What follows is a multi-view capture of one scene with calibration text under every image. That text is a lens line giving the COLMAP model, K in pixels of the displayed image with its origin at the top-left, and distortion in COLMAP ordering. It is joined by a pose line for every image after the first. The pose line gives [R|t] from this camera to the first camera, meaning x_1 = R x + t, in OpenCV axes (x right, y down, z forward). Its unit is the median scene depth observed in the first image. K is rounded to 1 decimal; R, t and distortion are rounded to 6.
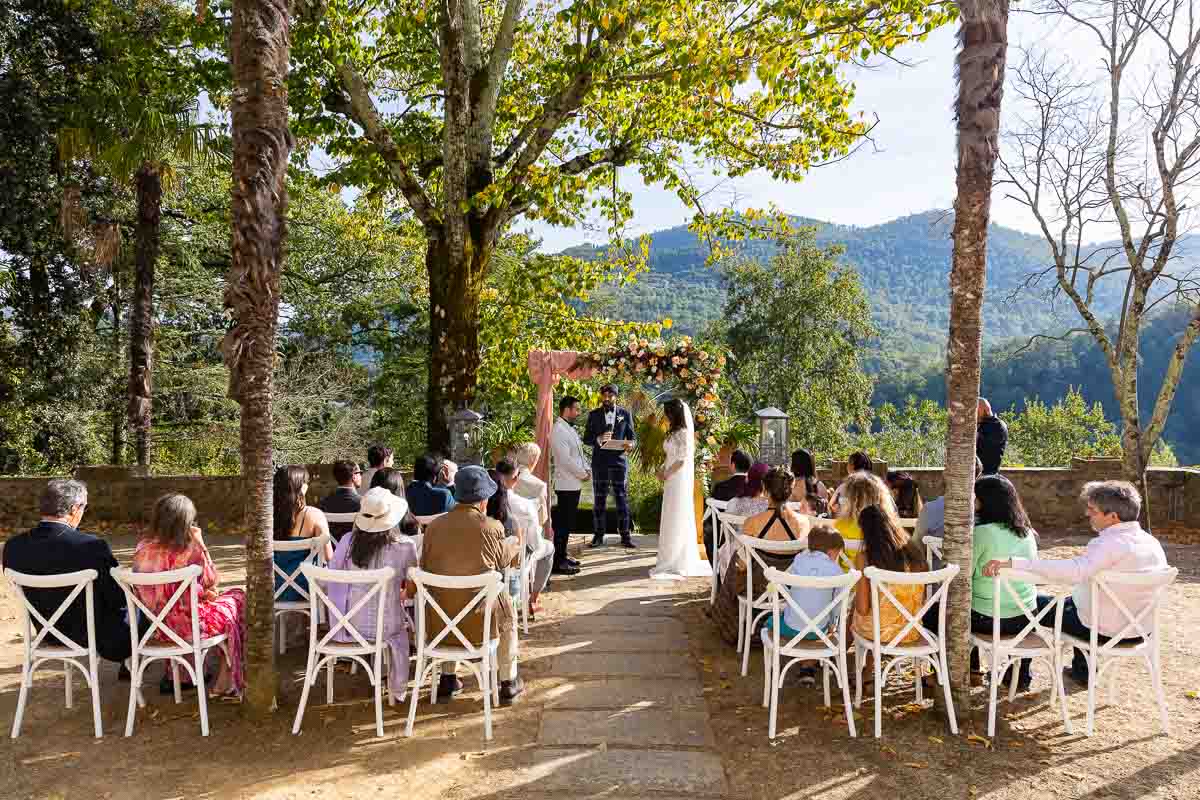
lens RADIAL K [[855.3, 0, 601.1], [0, 855.3, 406.0], [0, 0, 1]] dist [0.013026, 0.000712]
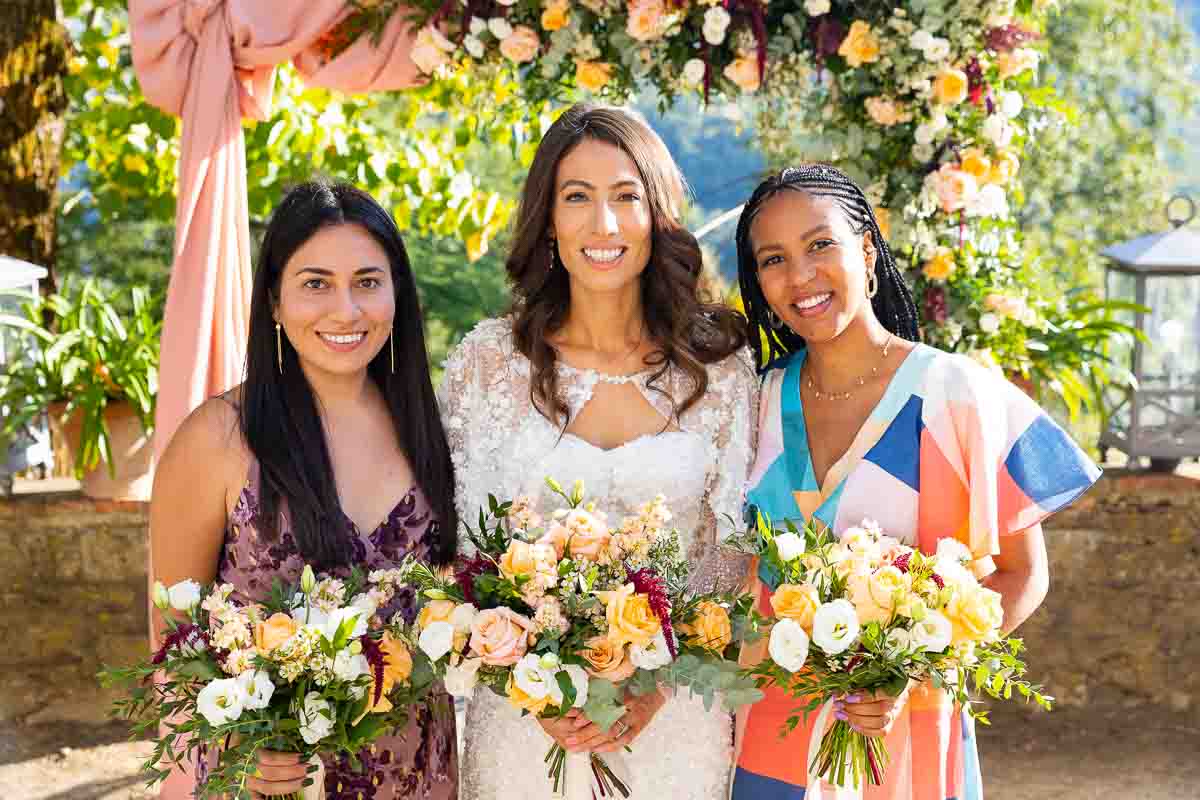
lens RADIAL K [[1564.2, 0, 598.9], [0, 1564.2, 399.1], [0, 0, 1]] dist [0.040561, 0.000000]
pose [[0.999983, -0.005554, -0.001657, 0.033632], [0.005661, 0.997267, 0.073662, 0.018322], [0.001243, -0.073671, 0.997282, 0.611004]]
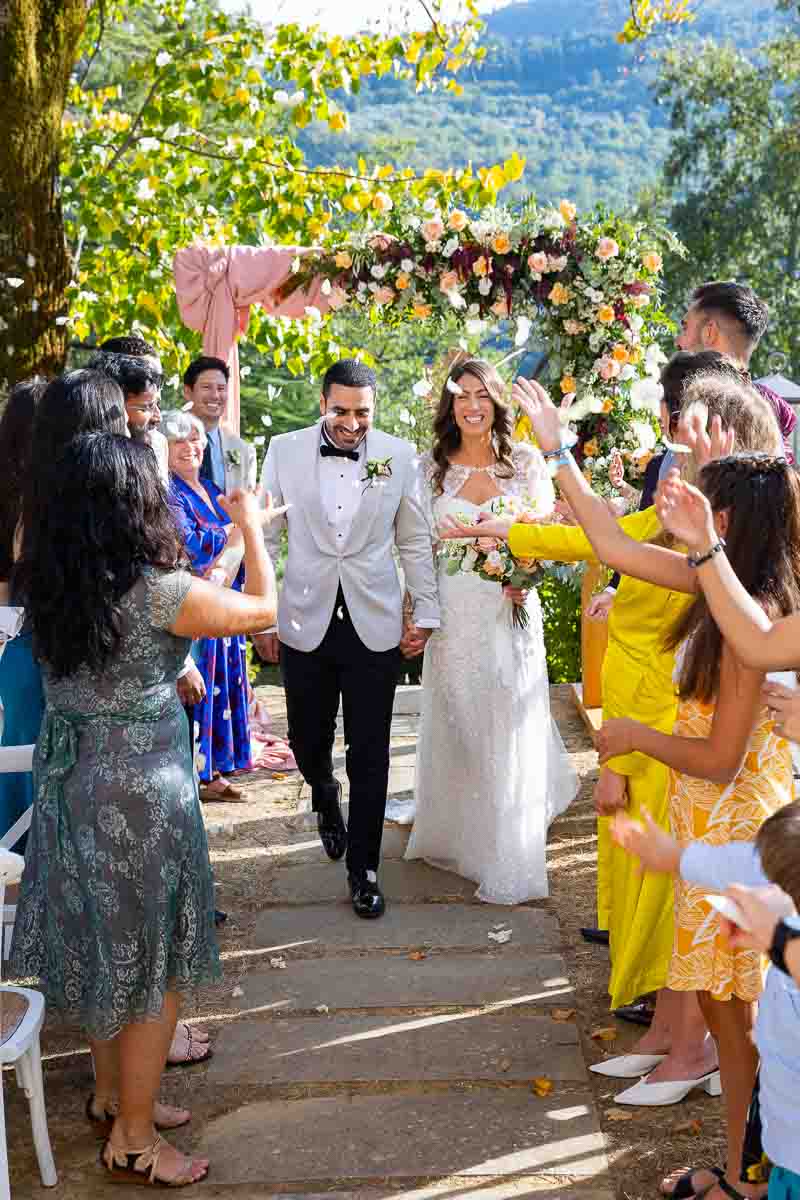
lens RADIAL K [[1668.0, 0, 415.5], [0, 1668.0, 639.7], [0, 0, 1]] dist [-0.012297, 0.000000]
pose [[0.999717, -0.022591, -0.007466, 0.031093], [0.023454, 0.988478, 0.149540, 0.003281], [0.004001, -0.149672, 0.988728, 0.196112]]
